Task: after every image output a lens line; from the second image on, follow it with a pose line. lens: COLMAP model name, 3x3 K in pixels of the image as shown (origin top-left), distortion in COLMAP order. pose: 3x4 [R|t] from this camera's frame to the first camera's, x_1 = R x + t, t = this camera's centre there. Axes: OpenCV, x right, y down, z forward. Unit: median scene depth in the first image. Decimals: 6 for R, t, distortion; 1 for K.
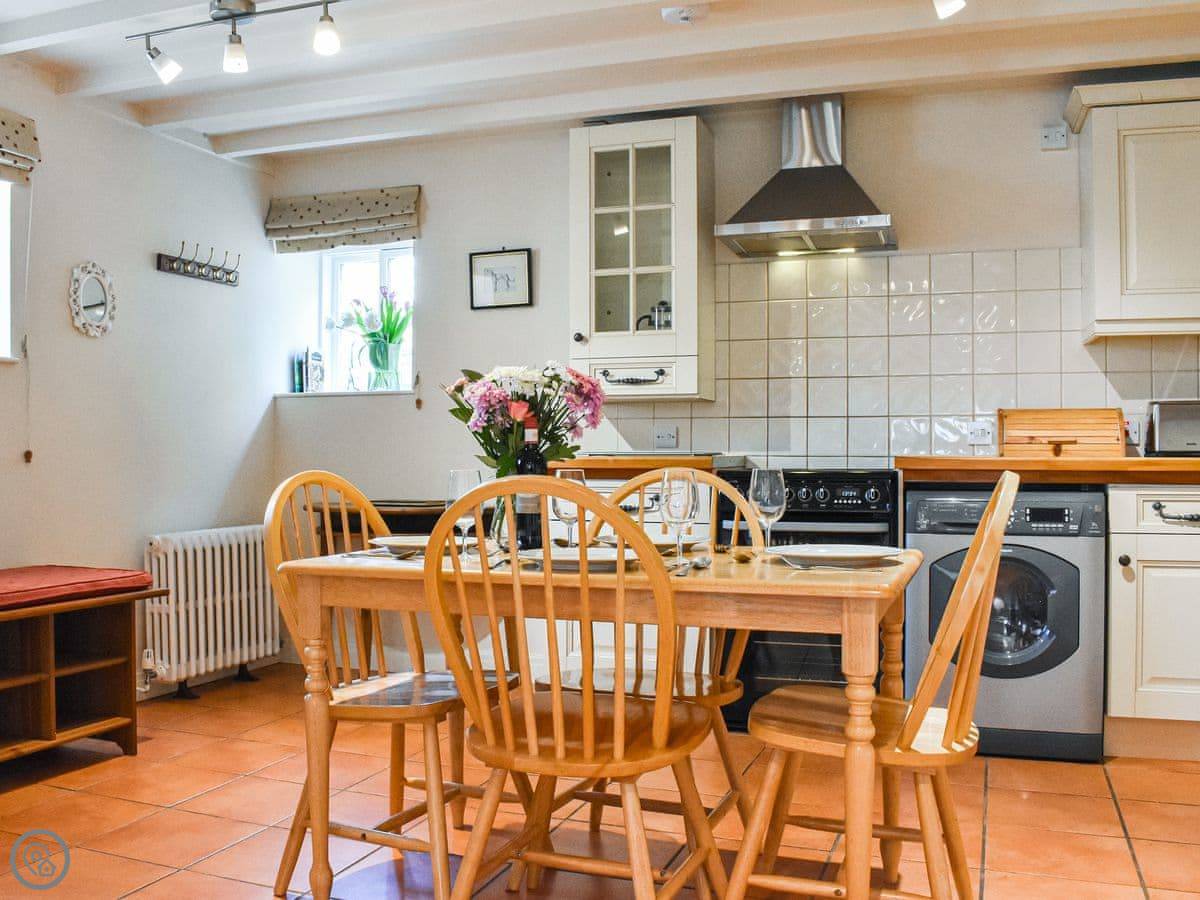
lens RADIAL K [[1068.5, 0, 540.8], [0, 1068.5, 450.4], [0, 0, 1]] dist [-0.005013, -0.000955]
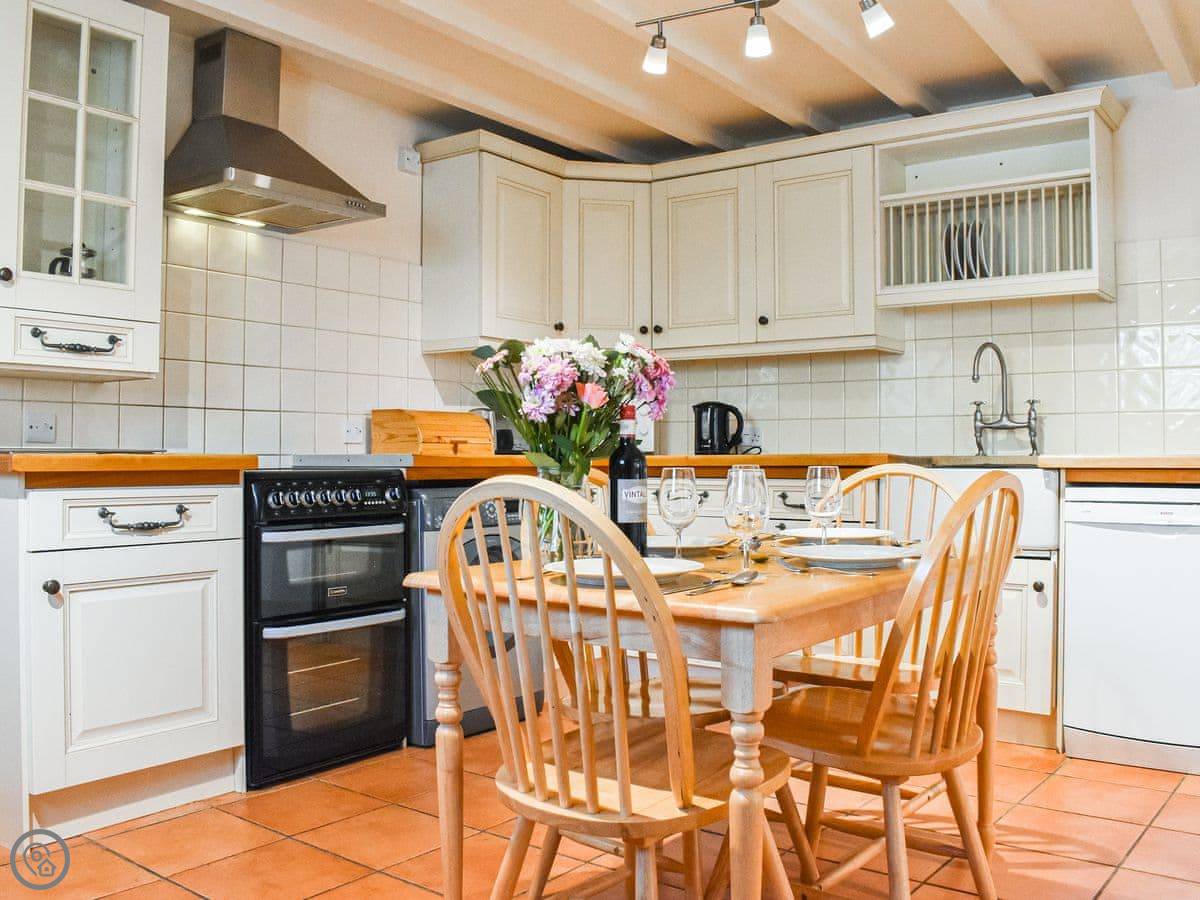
lens RADIAL K [[1102.5, 0, 600.0], [0, 1102.5, 450.0], [0, 0, 1]] dist [-0.077485, 0.001369]
pose [[0.317146, 0.005132, 0.948363, -0.492349], [-0.004853, 0.999981, -0.003788, 0.004053], [-0.948364, -0.003401, 0.317165, 0.444948]]
